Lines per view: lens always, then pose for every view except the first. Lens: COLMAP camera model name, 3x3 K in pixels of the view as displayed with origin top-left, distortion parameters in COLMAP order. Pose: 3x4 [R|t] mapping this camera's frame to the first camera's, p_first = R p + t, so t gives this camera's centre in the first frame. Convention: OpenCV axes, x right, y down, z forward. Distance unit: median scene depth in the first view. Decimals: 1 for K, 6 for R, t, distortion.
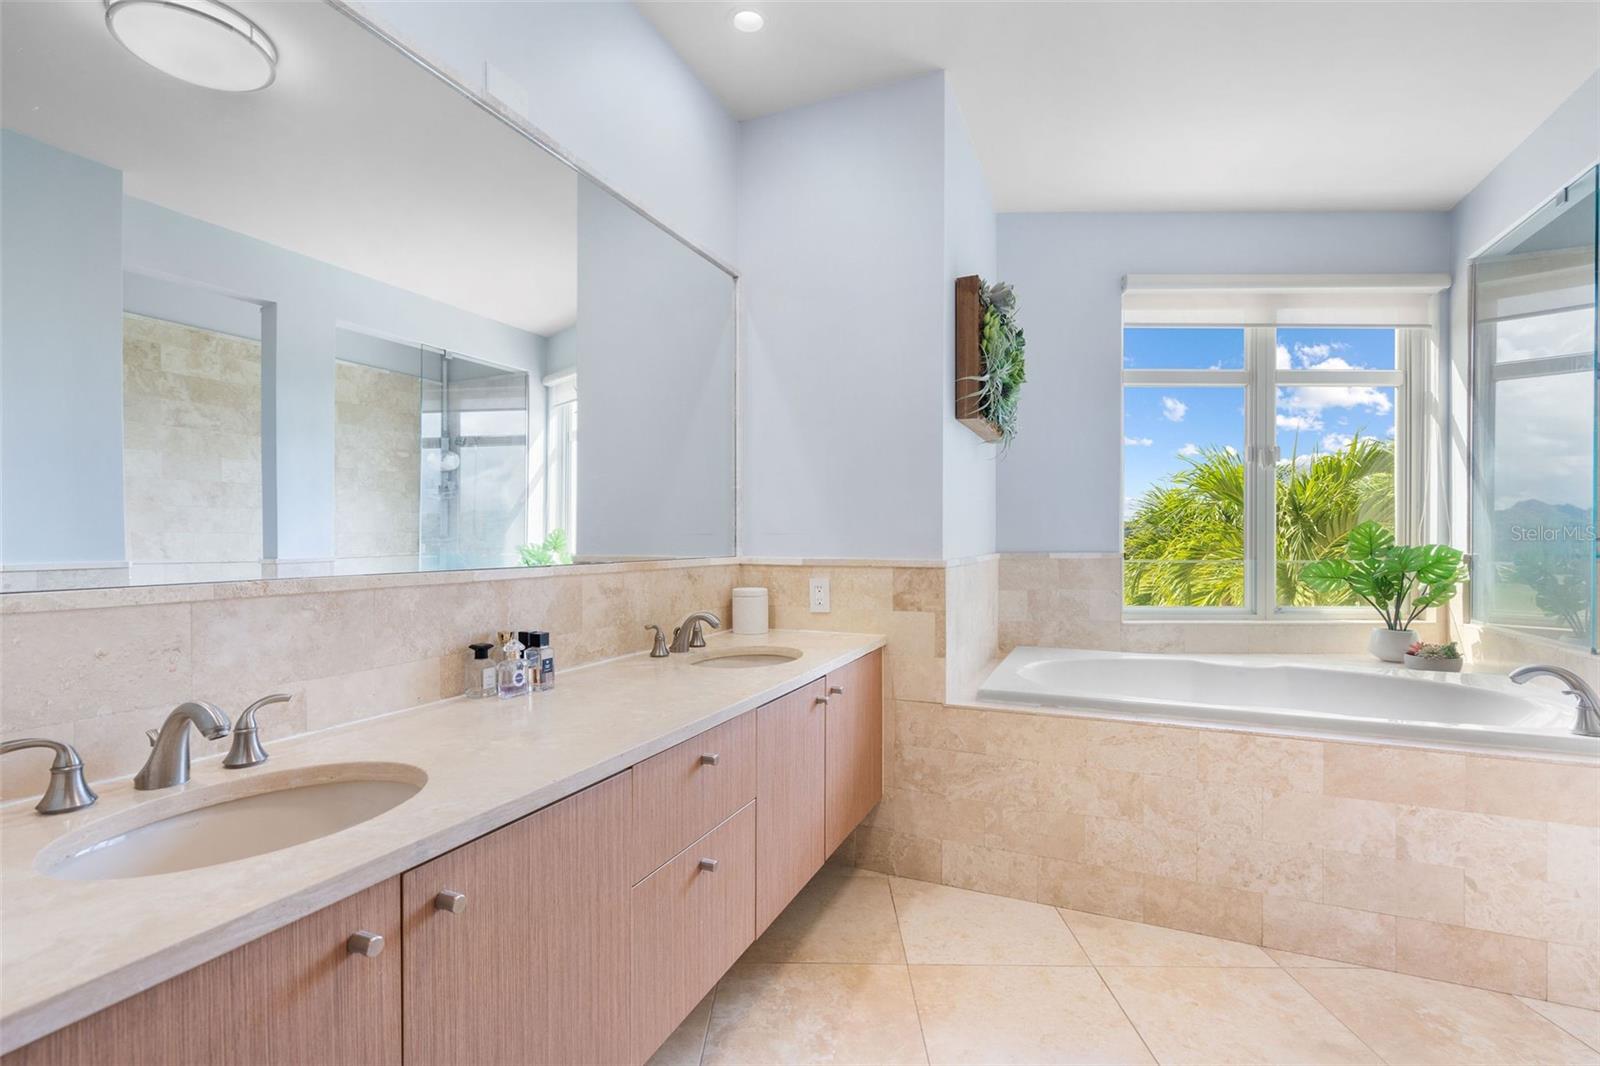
lens RADIAL K [[721.8, 0, 800.0], [0, 721.8, 533.0], [0, 0, 1]] dist [0.001227, -0.000007]
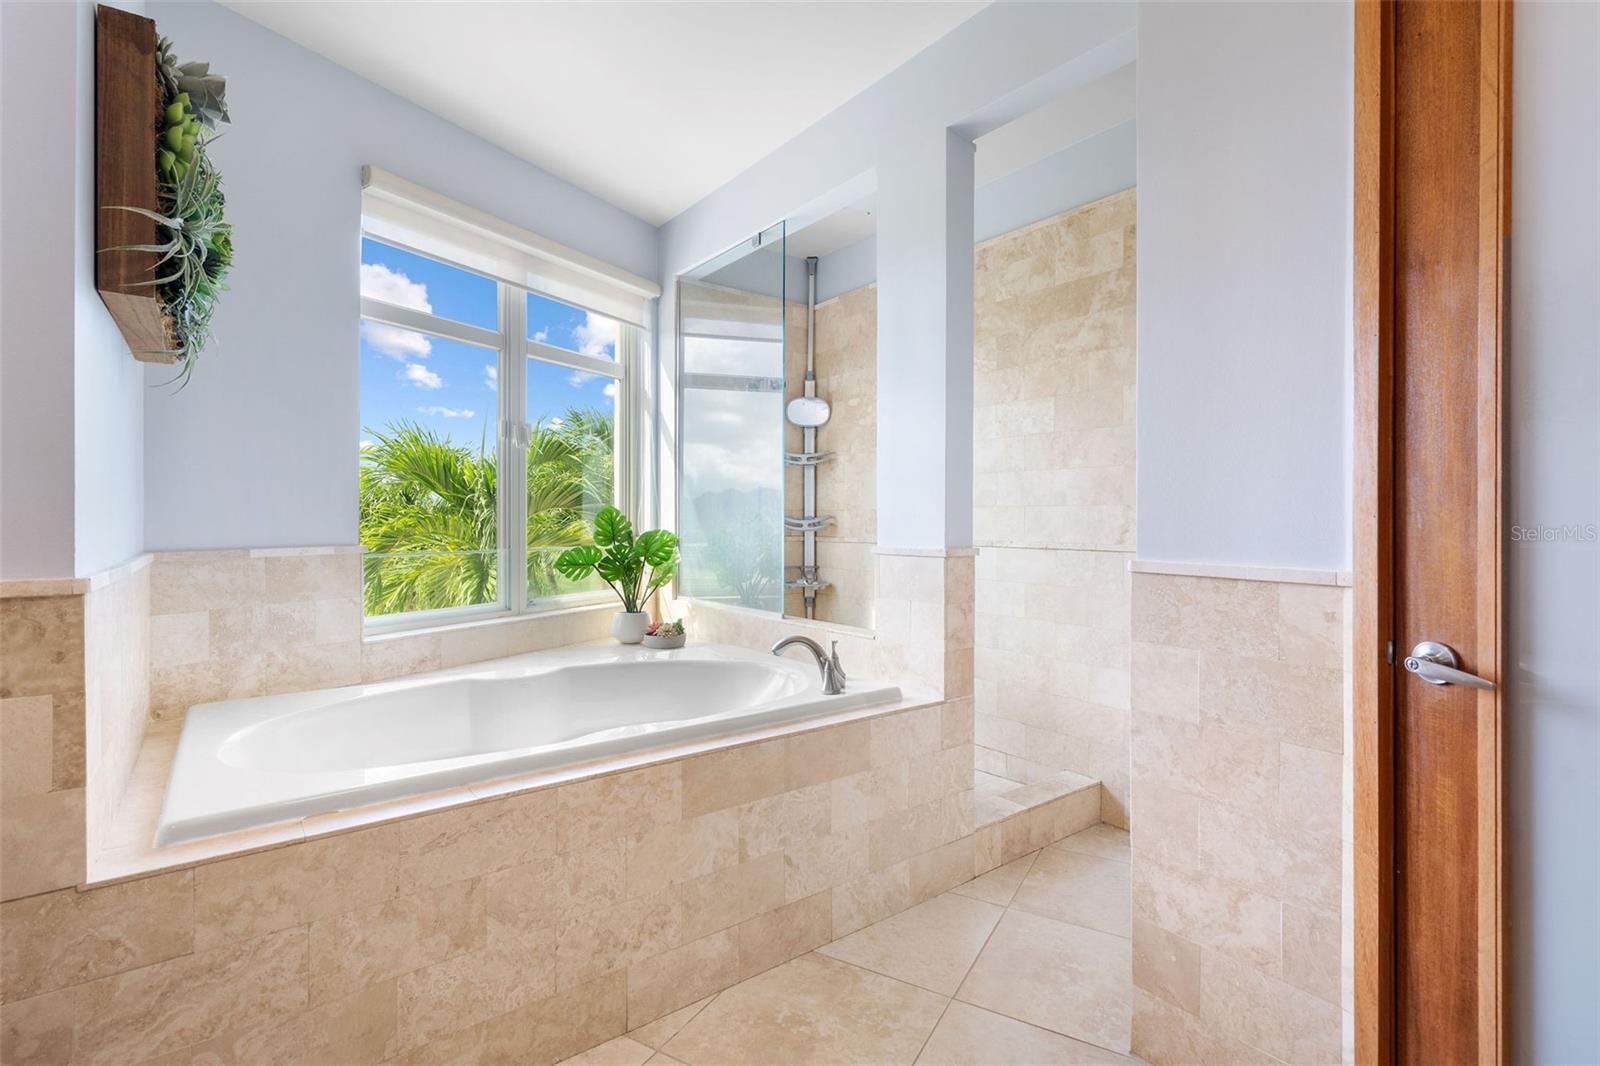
lens RADIAL K [[746.7, 0, 800.2], [0, 746.7, 520.3], [0, 0, 1]] dist [0.002408, -0.001065]
pose [[0.481358, -0.000506, 0.876524, -0.000600], [-0.007112, 0.999965, 0.004484, -0.005294], [-0.876495, -0.008392, 0.481338, 0.332570]]
